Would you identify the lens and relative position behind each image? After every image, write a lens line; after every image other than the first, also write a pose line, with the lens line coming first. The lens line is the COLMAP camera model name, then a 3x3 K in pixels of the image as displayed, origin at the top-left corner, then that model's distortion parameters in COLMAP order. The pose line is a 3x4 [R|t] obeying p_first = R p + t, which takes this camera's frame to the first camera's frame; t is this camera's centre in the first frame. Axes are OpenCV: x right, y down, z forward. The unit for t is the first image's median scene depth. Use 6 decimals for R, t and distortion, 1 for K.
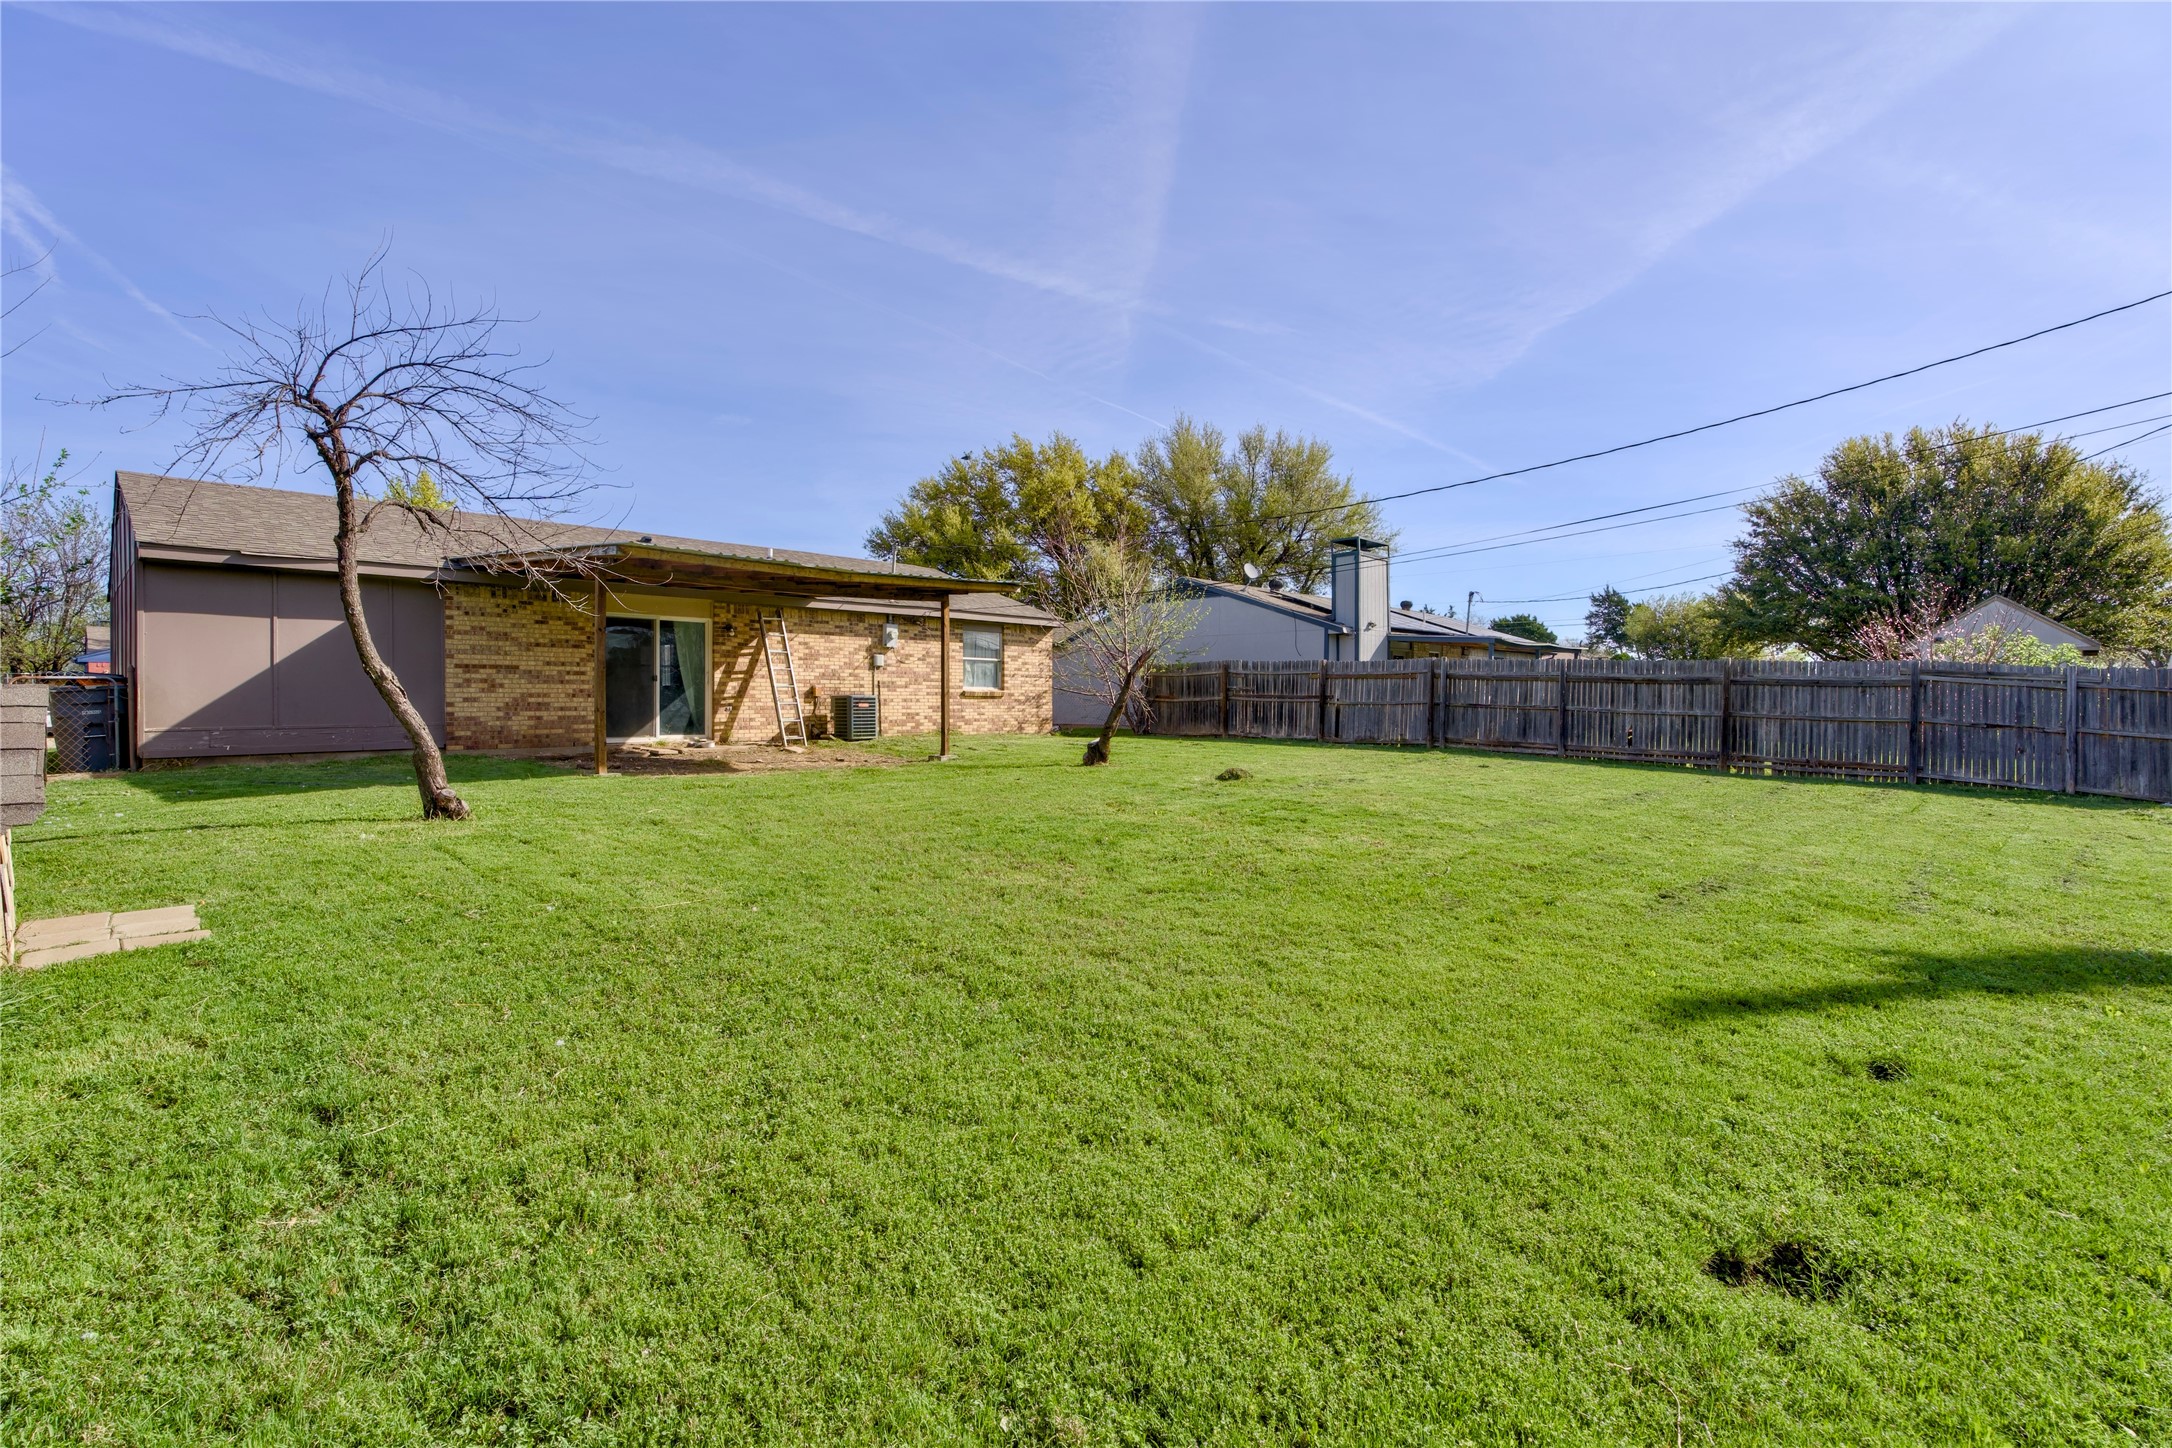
lens RADIAL K [[980.9, 0, 1085.0], [0, 980.9, 715.0], [0, 0, 1]] dist [0.010573, 0.000744]
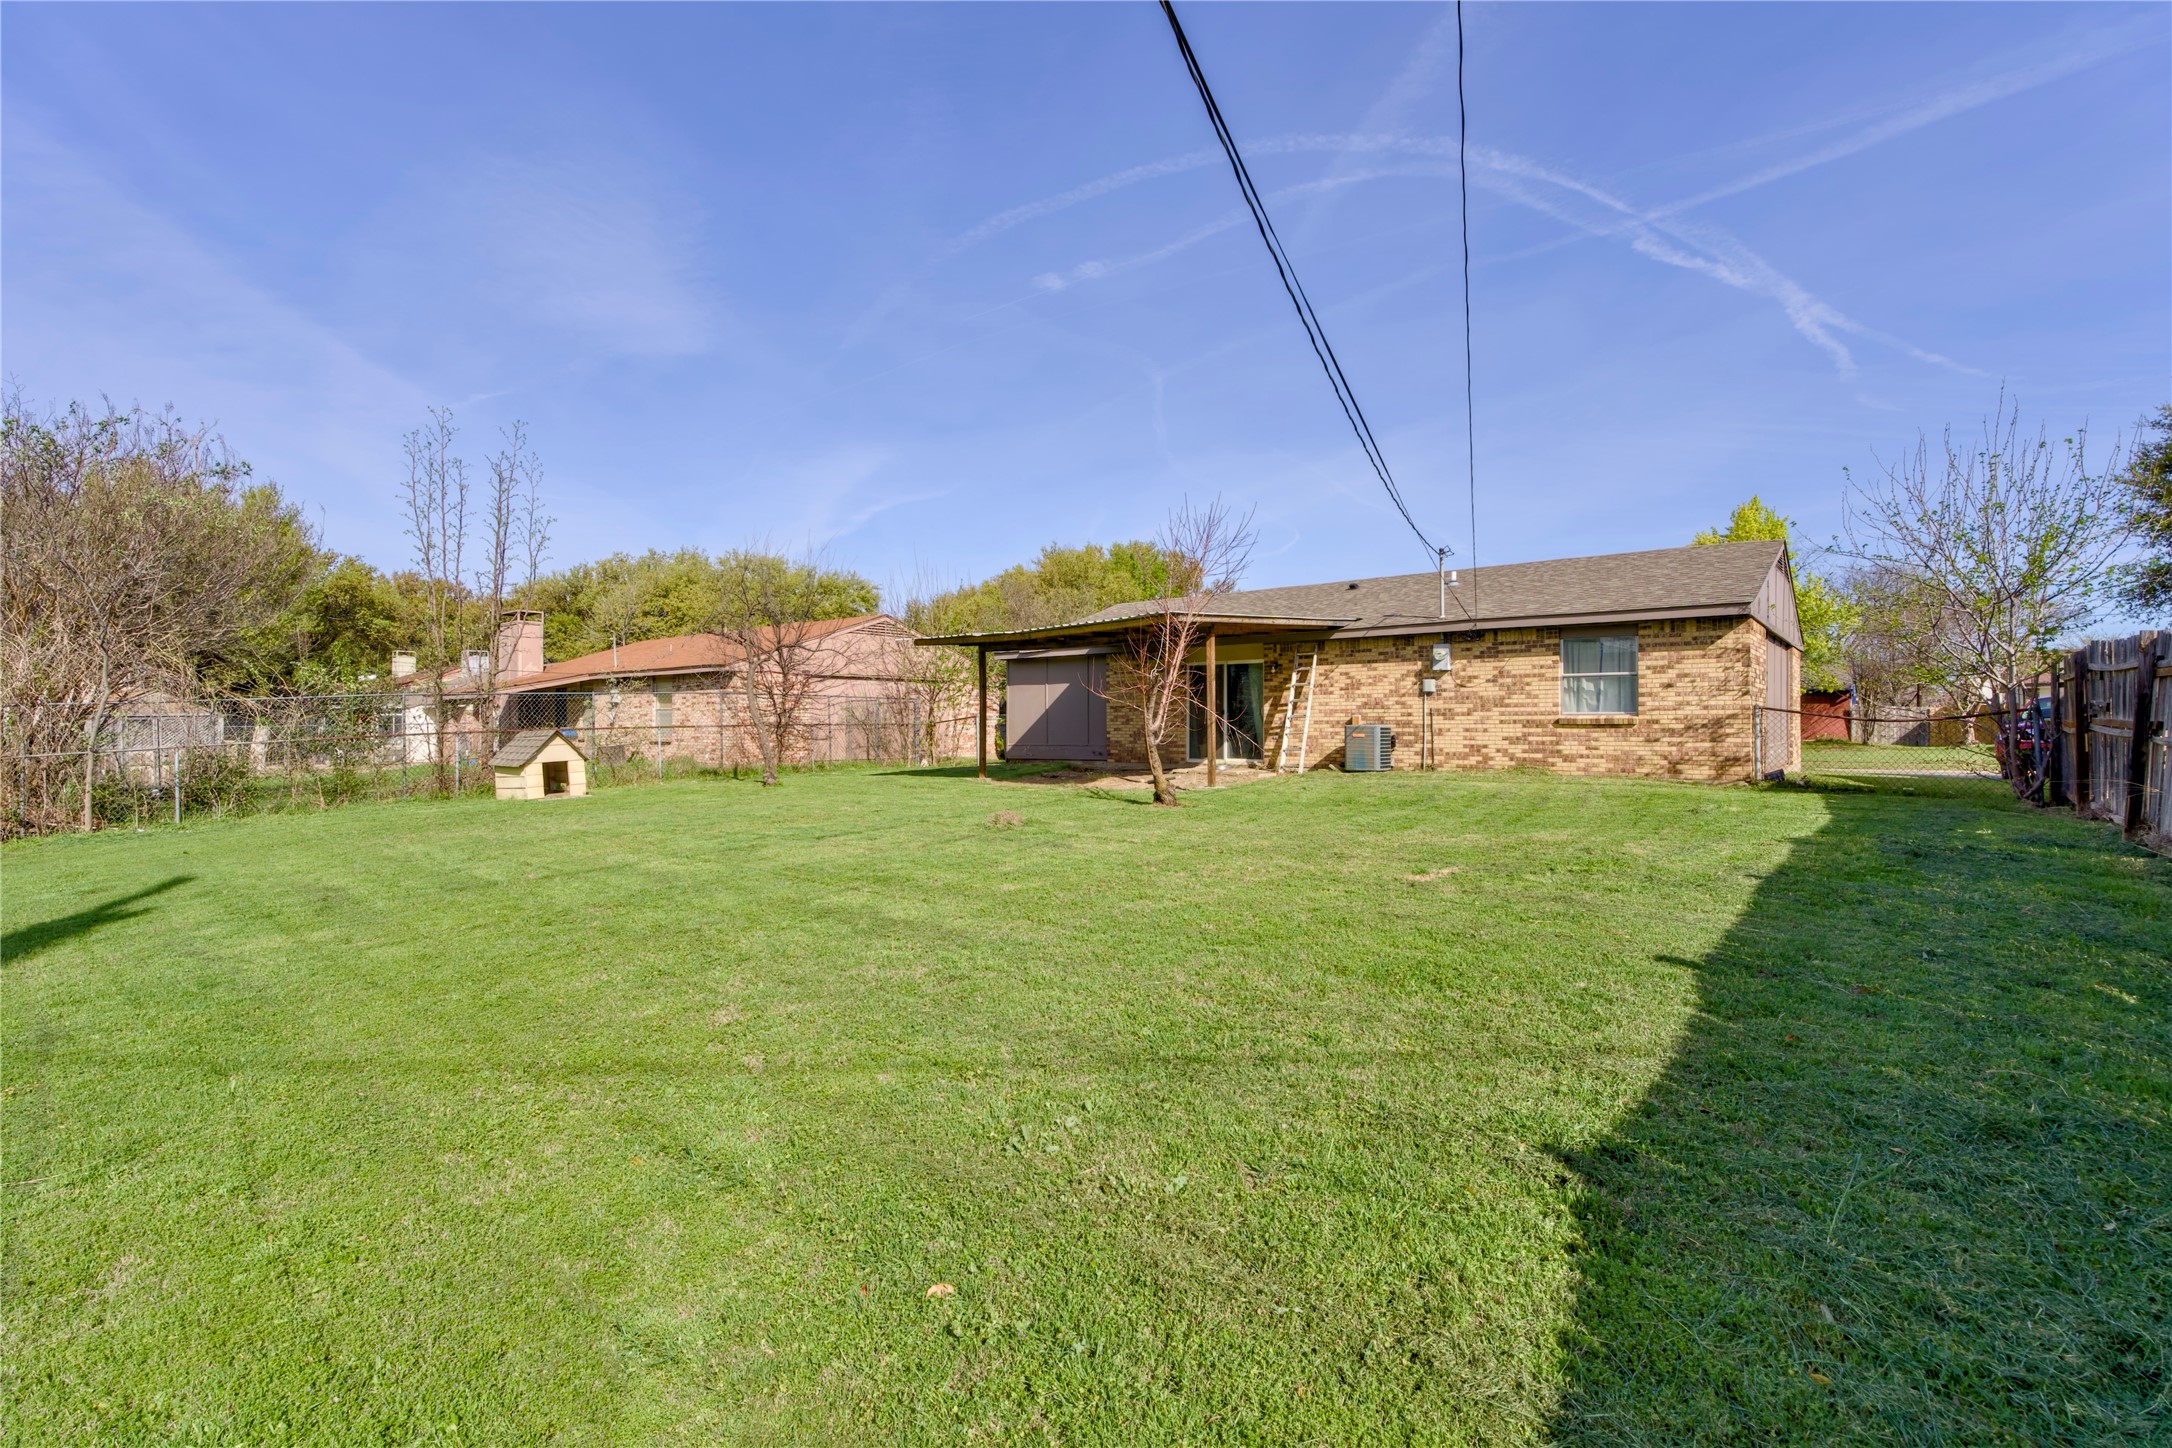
lens RADIAL K [[974.4, 0, 1118.0], [0, 974.4, 691.9], [0, 0, 1]] dist [-0.009798, 0.001405]
pose [[0.110523, -0.032489, -0.993342, 0.702977], [-0.009781, 0.999382, -0.033775, -0.018314], [0.993825, 0.013449, 0.110137, 0.670792]]
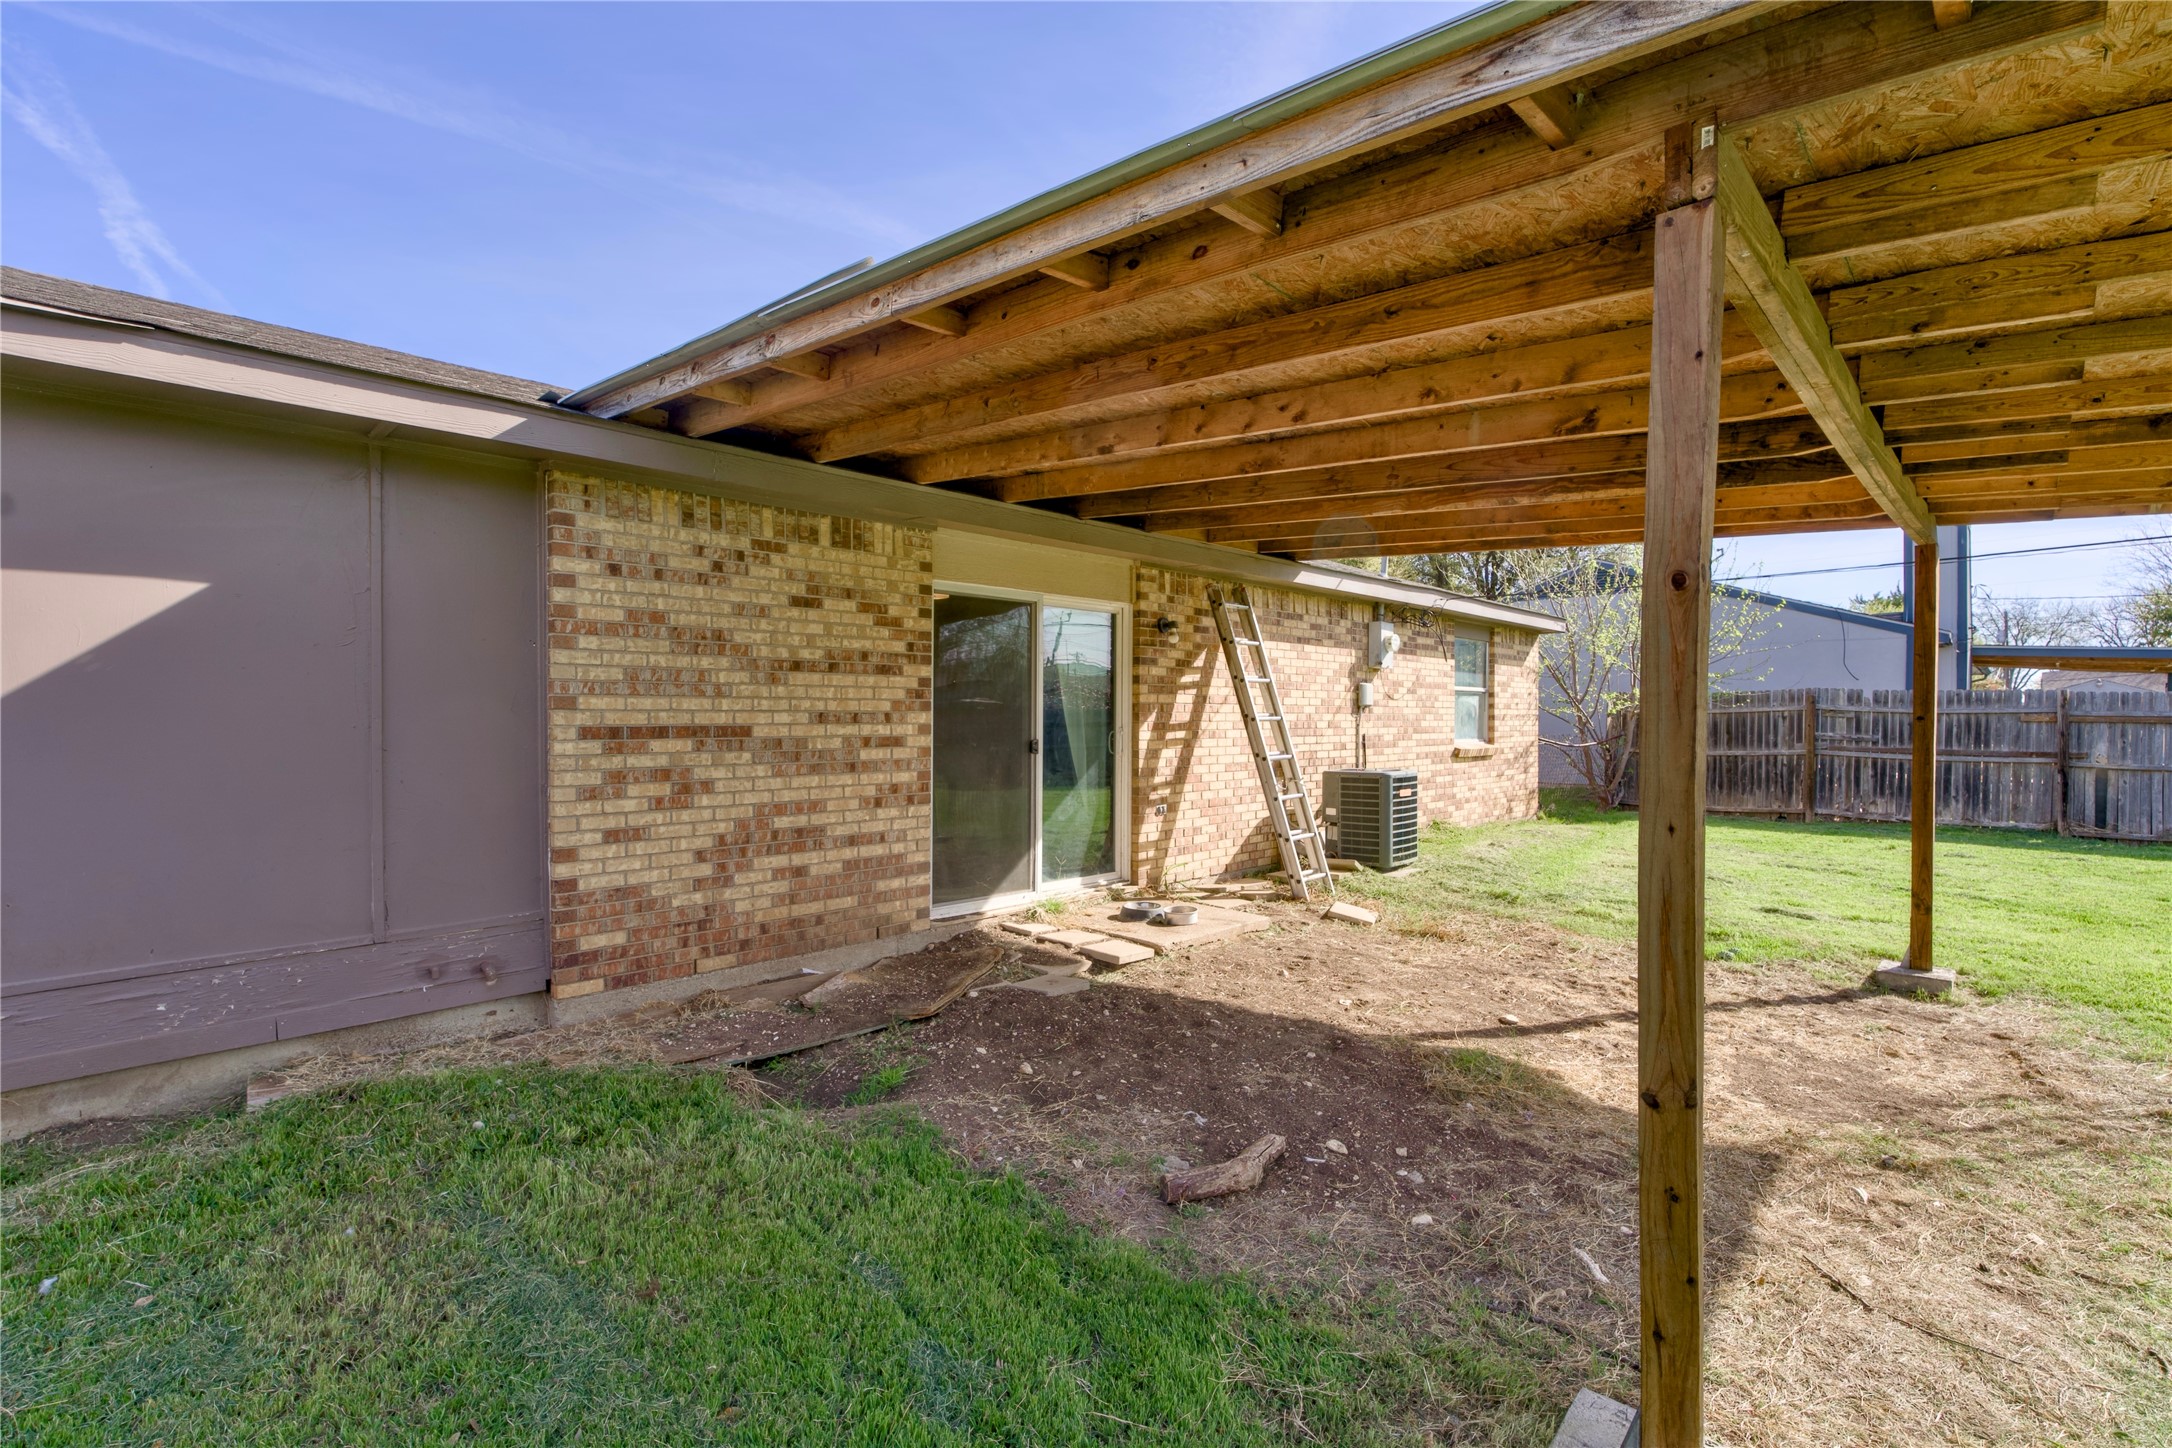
lens RADIAL K [[974.4, 0, 1114.2], [0, 974.4, 730.6], [0, 0, 1]] dist [-0.009798, 0.001405]
pose [[0.999939, -0.002358, 0.010815, -0.374418], [0.002380, 0.999995, -0.001982, -0.039584], [-0.010810, 0.002008, 0.999940, 0.544761]]
